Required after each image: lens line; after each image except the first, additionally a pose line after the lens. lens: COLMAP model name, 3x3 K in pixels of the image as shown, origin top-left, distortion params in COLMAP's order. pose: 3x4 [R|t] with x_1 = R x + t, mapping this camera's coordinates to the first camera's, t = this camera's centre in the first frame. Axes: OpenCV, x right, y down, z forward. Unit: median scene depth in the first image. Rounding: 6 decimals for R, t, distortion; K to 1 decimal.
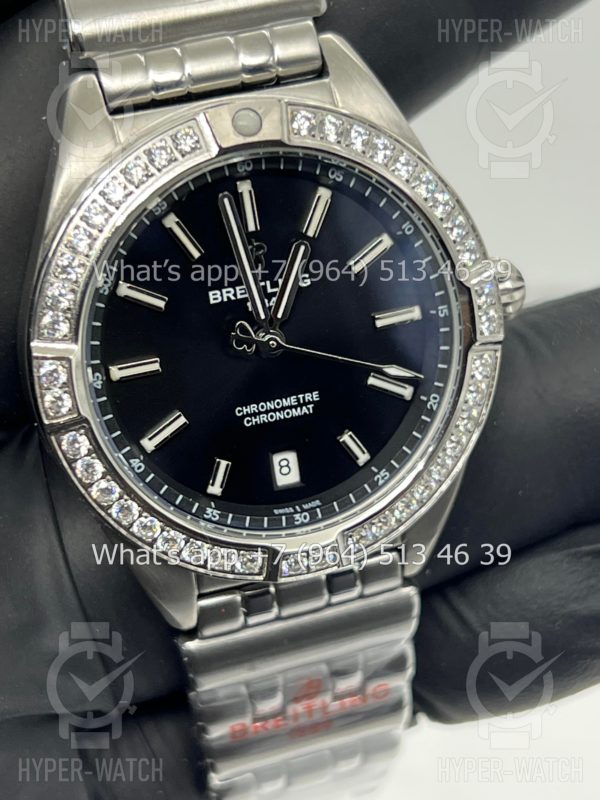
lens RADIAL K [[1818.9, 0, 299.6], [0, 1818.9, 401.7], [0, 0, 1]] dist [0.118585, 0.000000]
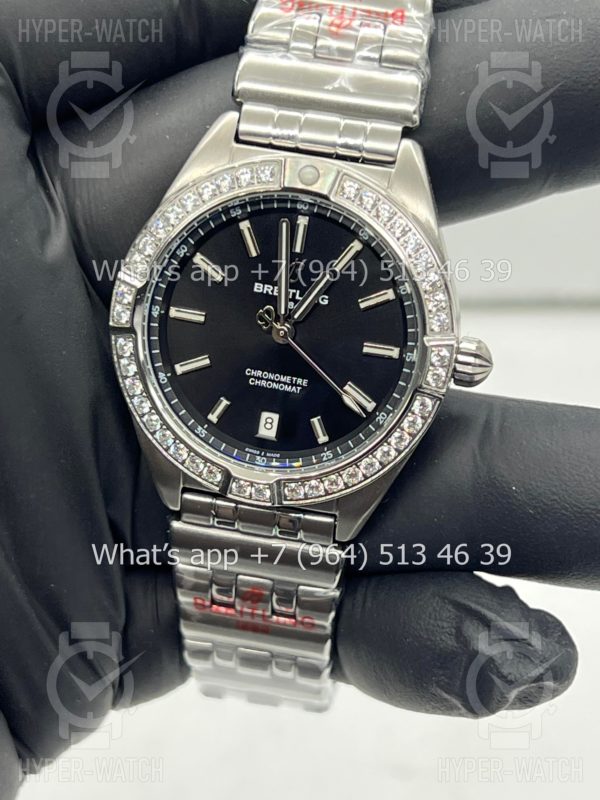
lens RADIAL K [[1818.9, 0, 298.1], [0, 1818.9, 398.7], [0, 0, 1]] dist [0.118585, 0.000000]
pose [[0.869571, 0.356360, -0.341839, 0.482429], [-0.373886, 0.927343, 0.015644, -0.011555], [0.322577, 0.114205, 0.939628, -0.291846]]
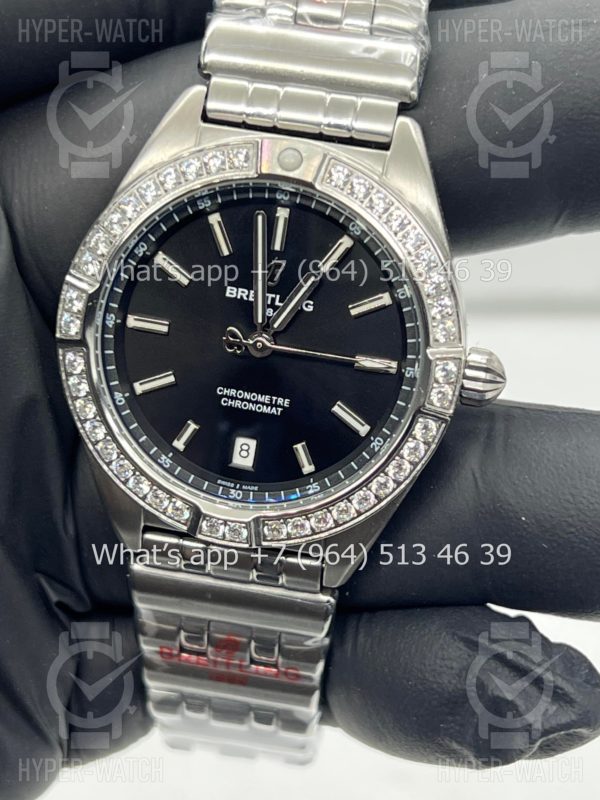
lens RADIAL K [[1818.9, 0, 307.2], [0, 1818.9, 402.4], [0, 0, 1]] dist [0.118585, 0.000000]
pose [[0.879748, 0.349555, -0.322265, 0.401821], [-0.366692, 0.930308, 0.008059, -0.017871], [0.302622, 0.111082, 0.946615, -0.105420]]
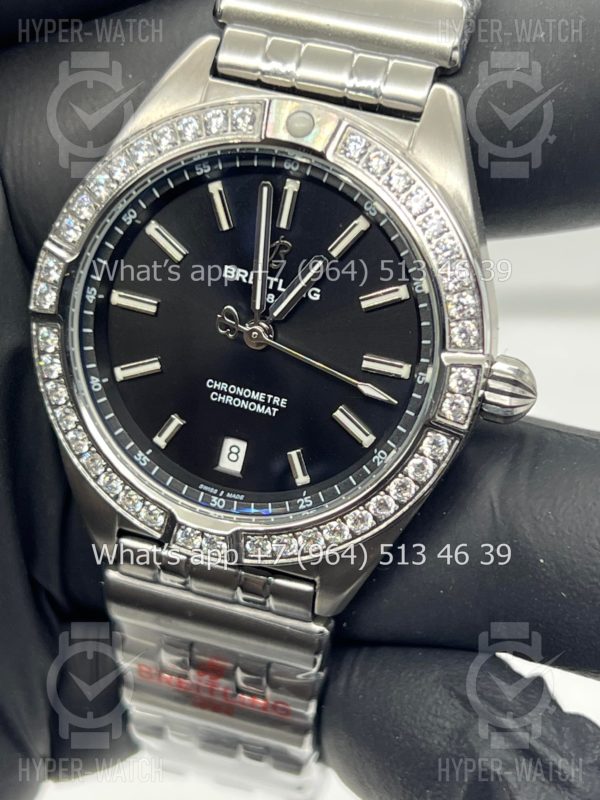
lens RADIAL K [[1818.9, 0, 301.6], [0, 1818.9, 398.6], [0, 0, 1]] dist [0.118585, 0.000000]
pose [[0.815267, 0.413845, -0.405059, 0.435877], [-0.432774, 0.900188, 0.048665, -0.060207], [0.384769, 0.135624, 0.912995, 0.068511]]
